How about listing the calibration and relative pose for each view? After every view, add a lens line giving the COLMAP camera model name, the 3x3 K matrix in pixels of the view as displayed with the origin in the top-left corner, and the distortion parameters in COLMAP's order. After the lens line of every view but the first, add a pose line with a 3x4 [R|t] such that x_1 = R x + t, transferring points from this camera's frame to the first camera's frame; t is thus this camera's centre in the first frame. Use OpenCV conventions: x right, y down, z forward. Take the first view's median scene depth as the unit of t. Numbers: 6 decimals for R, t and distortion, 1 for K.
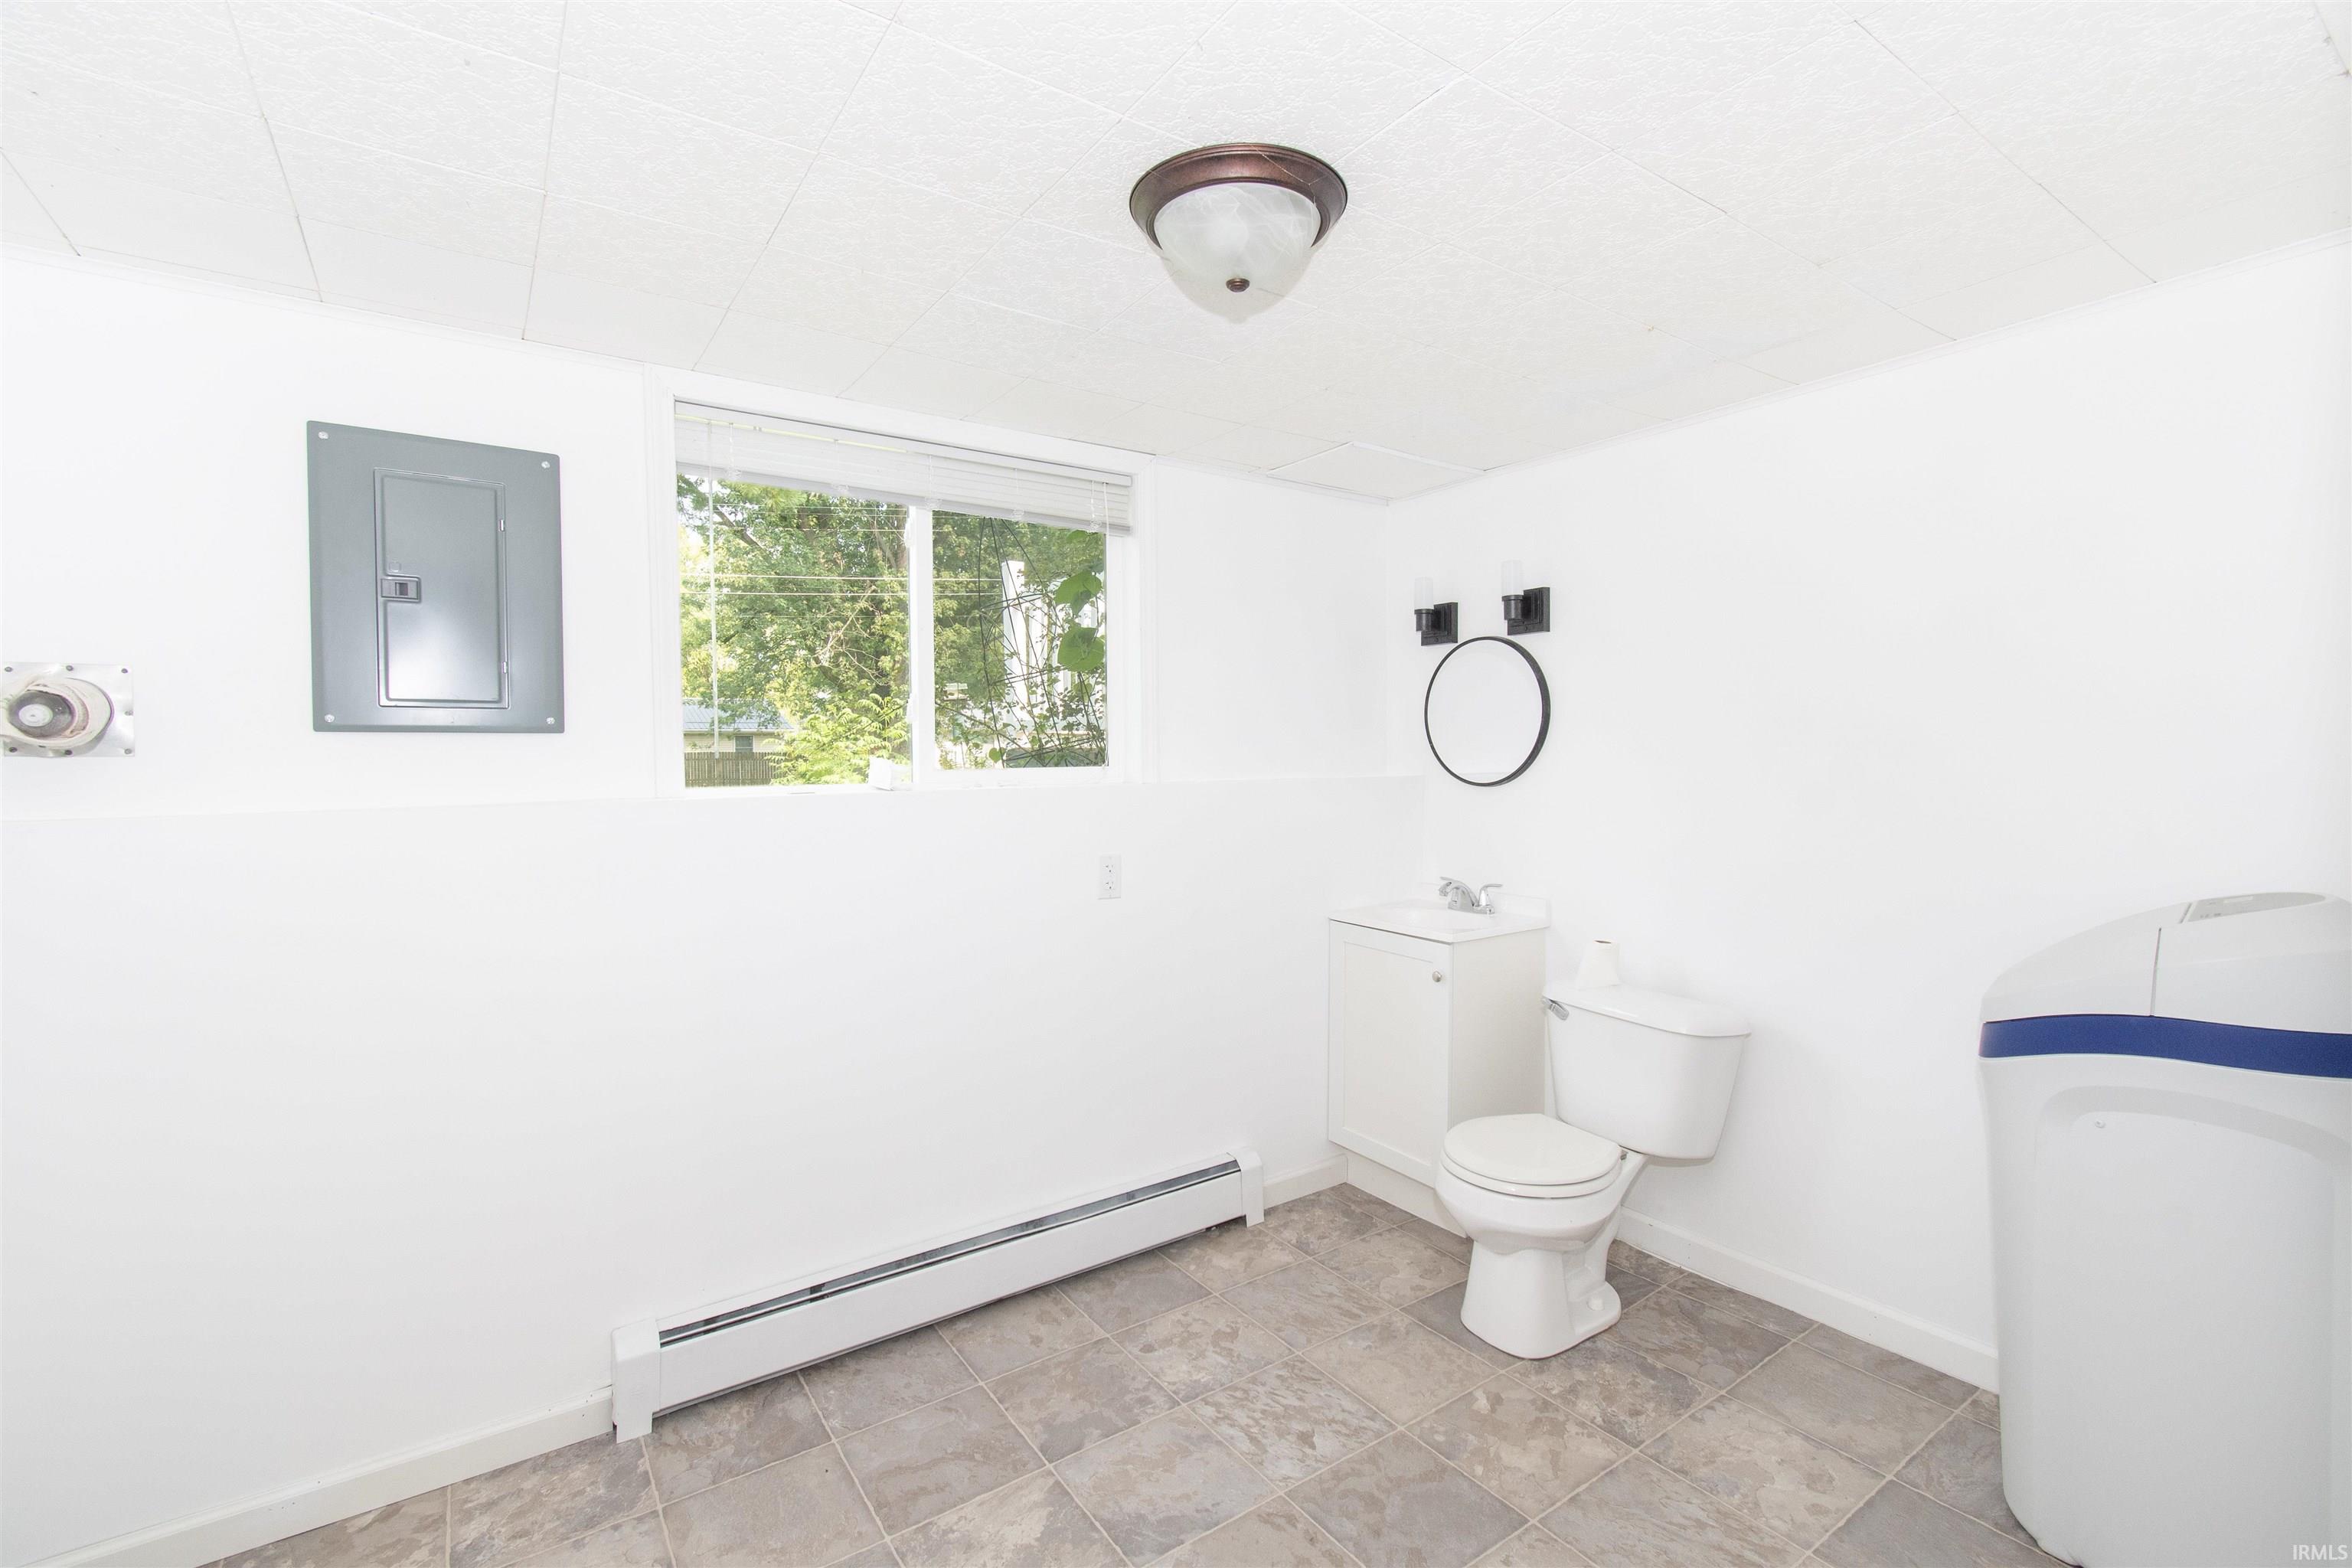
lens RADIAL K [[1056.1, 0, 1193.4], [0, 1056.1, 767.0], [0, 0, 1]] dist [0.014774, -0.016984]
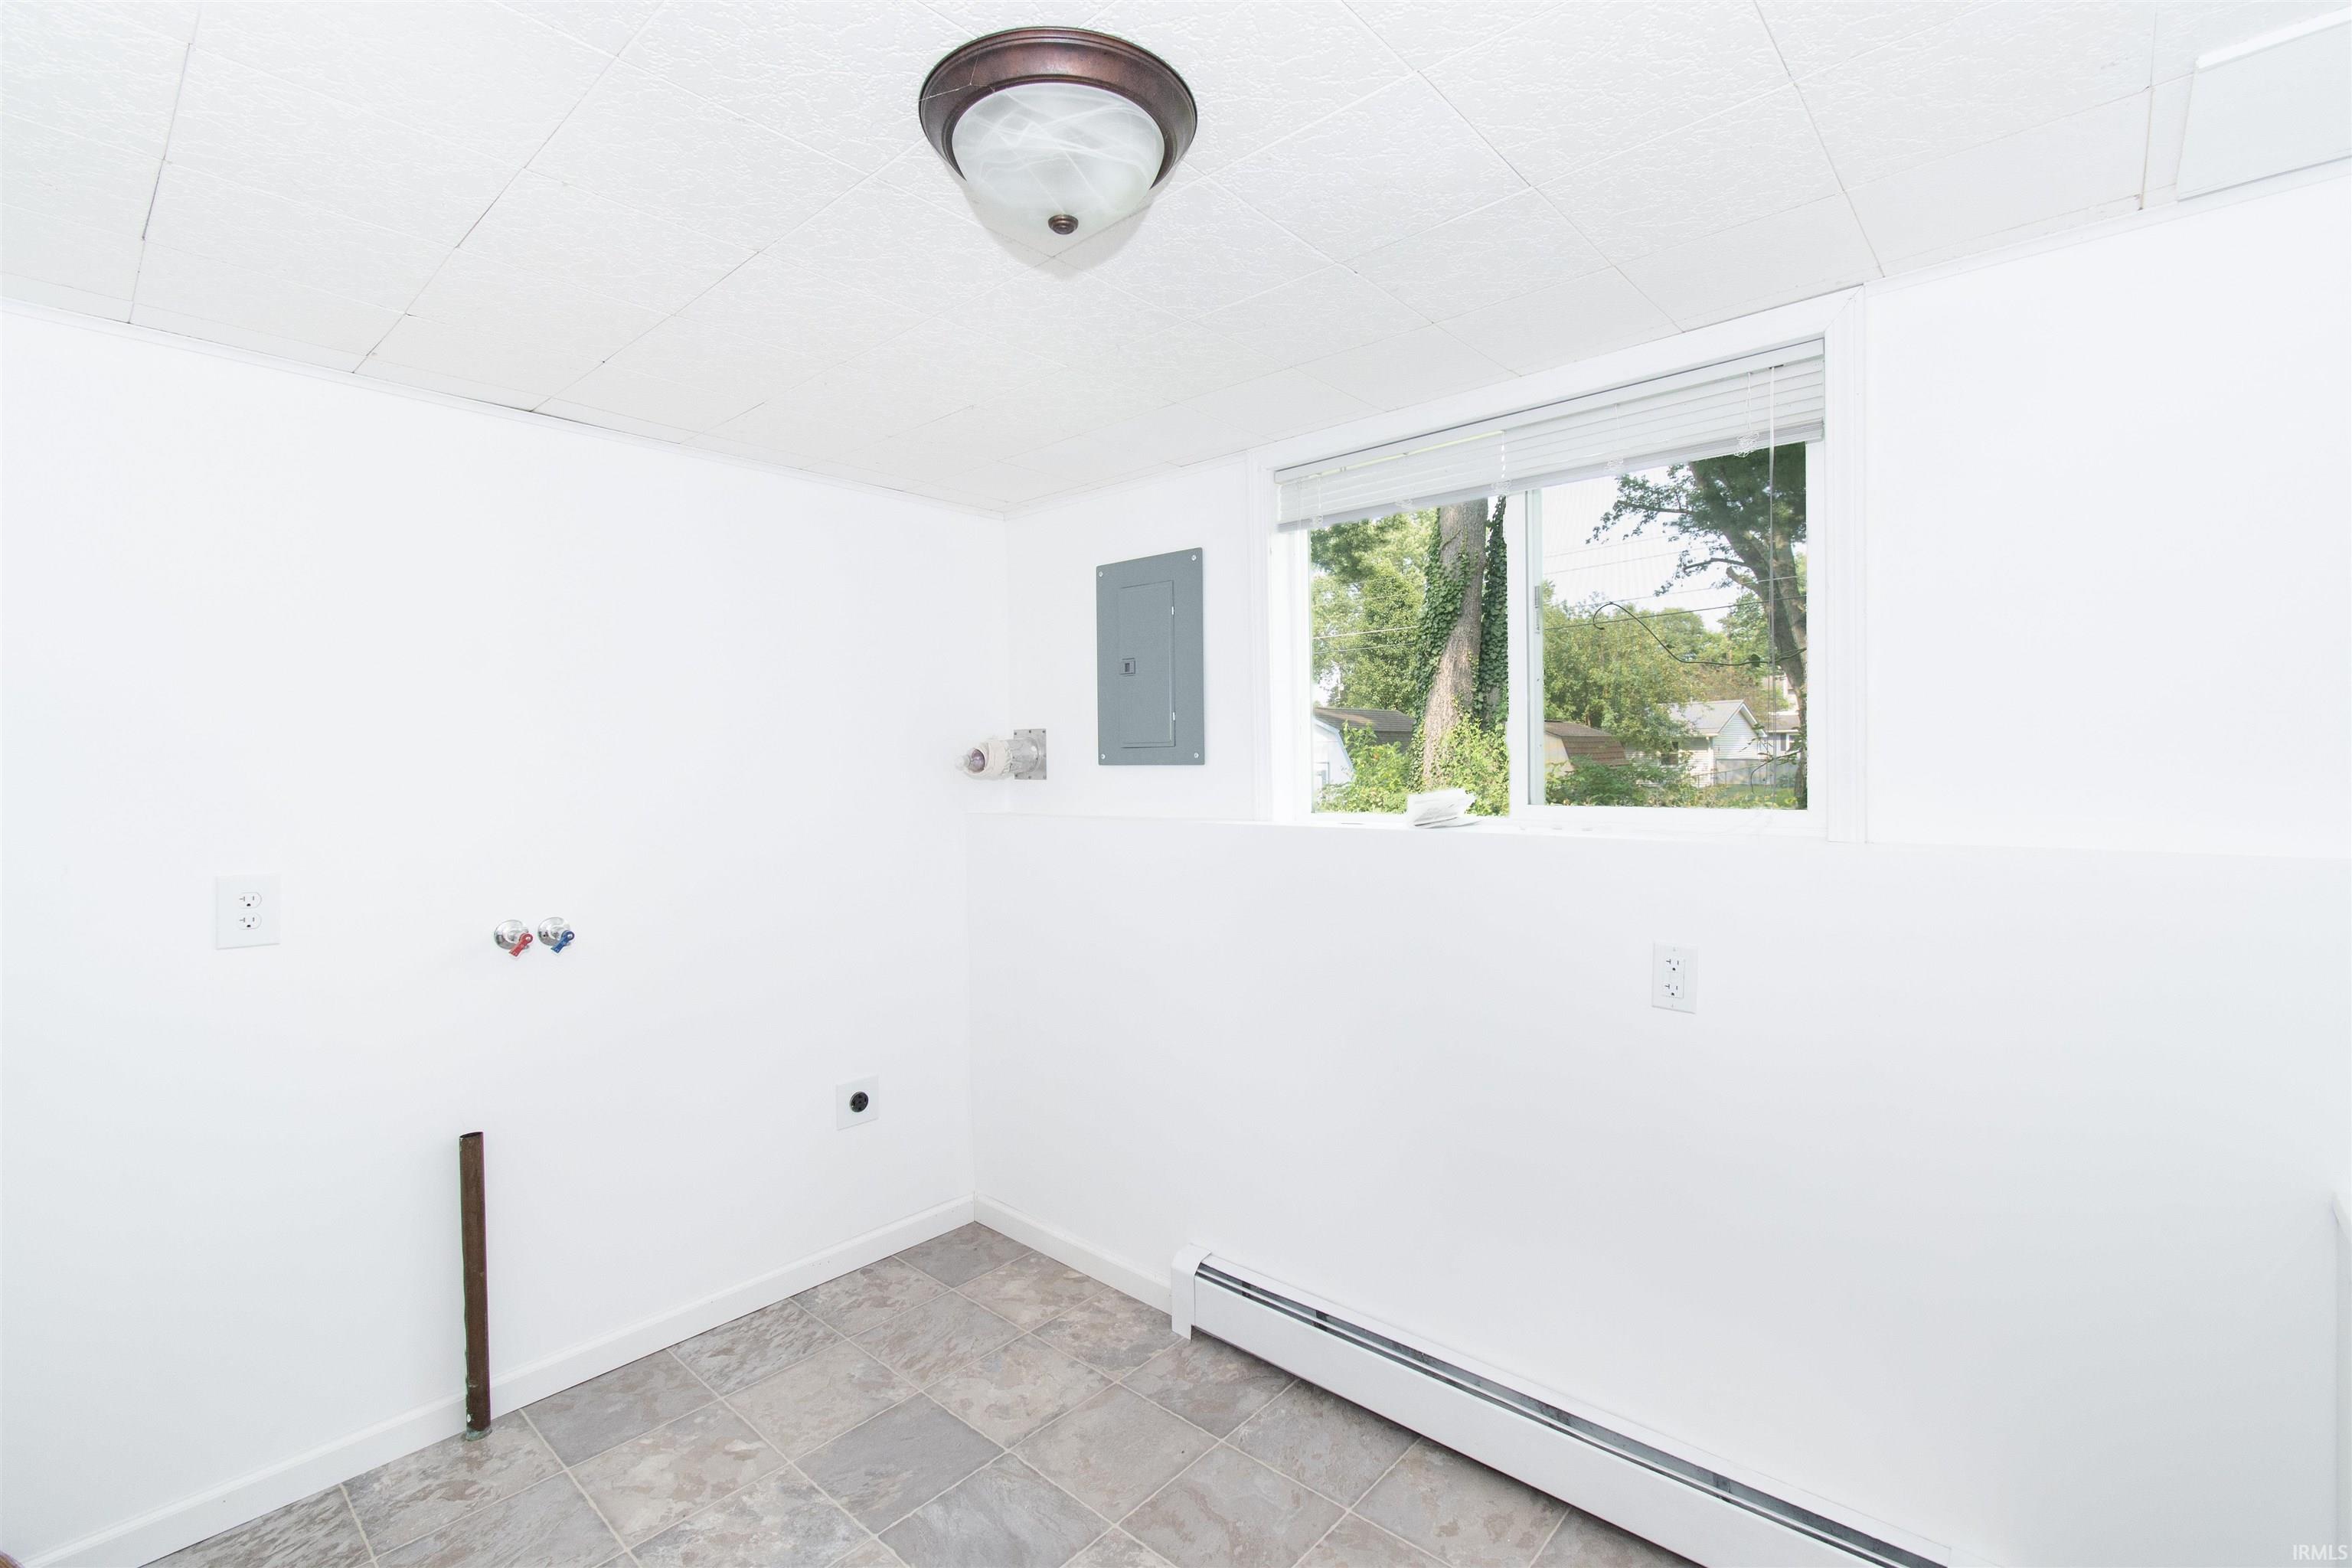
lens RADIAL K [[1056.1, 0, 1193.4], [0, 1056.1, 767.0], [0, 0, 1]] dist [0.014774, -0.016984]
pose [[0.210149, 0.016995, -0.977522, 0.683022], [-0.002995, 0.999855, 0.016739, -0.053363], [0.977665, -0.000590, 0.210169, 0.758688]]
